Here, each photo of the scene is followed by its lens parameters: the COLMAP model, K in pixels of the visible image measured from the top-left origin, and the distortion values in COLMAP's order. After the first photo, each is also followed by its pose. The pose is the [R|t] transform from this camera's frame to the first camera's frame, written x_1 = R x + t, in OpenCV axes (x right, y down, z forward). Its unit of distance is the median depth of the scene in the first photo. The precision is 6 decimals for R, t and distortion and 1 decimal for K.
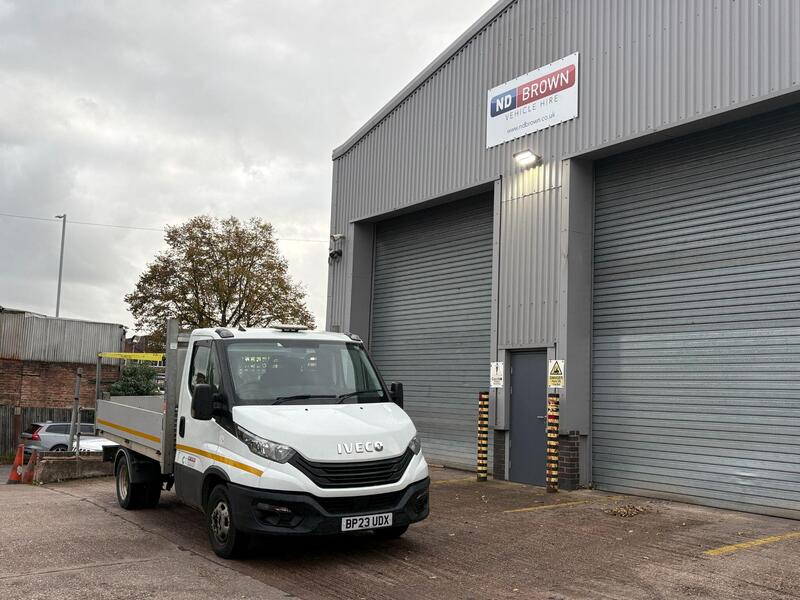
lens RADIAL K [[833.1, 0, 394.1], [0, 833.1, 308.4], [0, 0, 1]] dist [0.142772, -0.414834]
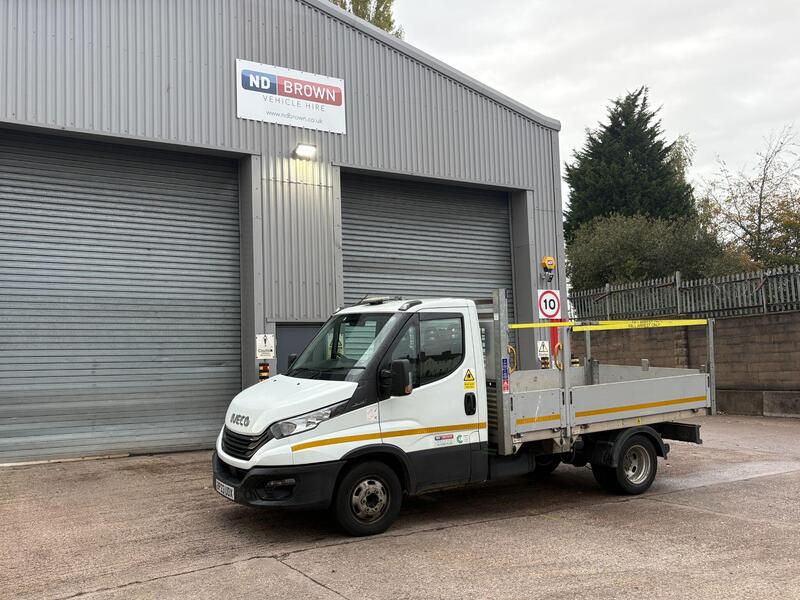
lens RADIAL K [[757.7, 0, 401.8], [0, 757.7, 306.5], [0, 0, 1]] dist [0.077229, -0.142634]
pose [[0.053066, 0.048156, 0.997429, -0.810832], [-0.073399, 0.996323, -0.044198, 0.059649], [-0.995890, -0.070865, 0.056405, 0.787958]]
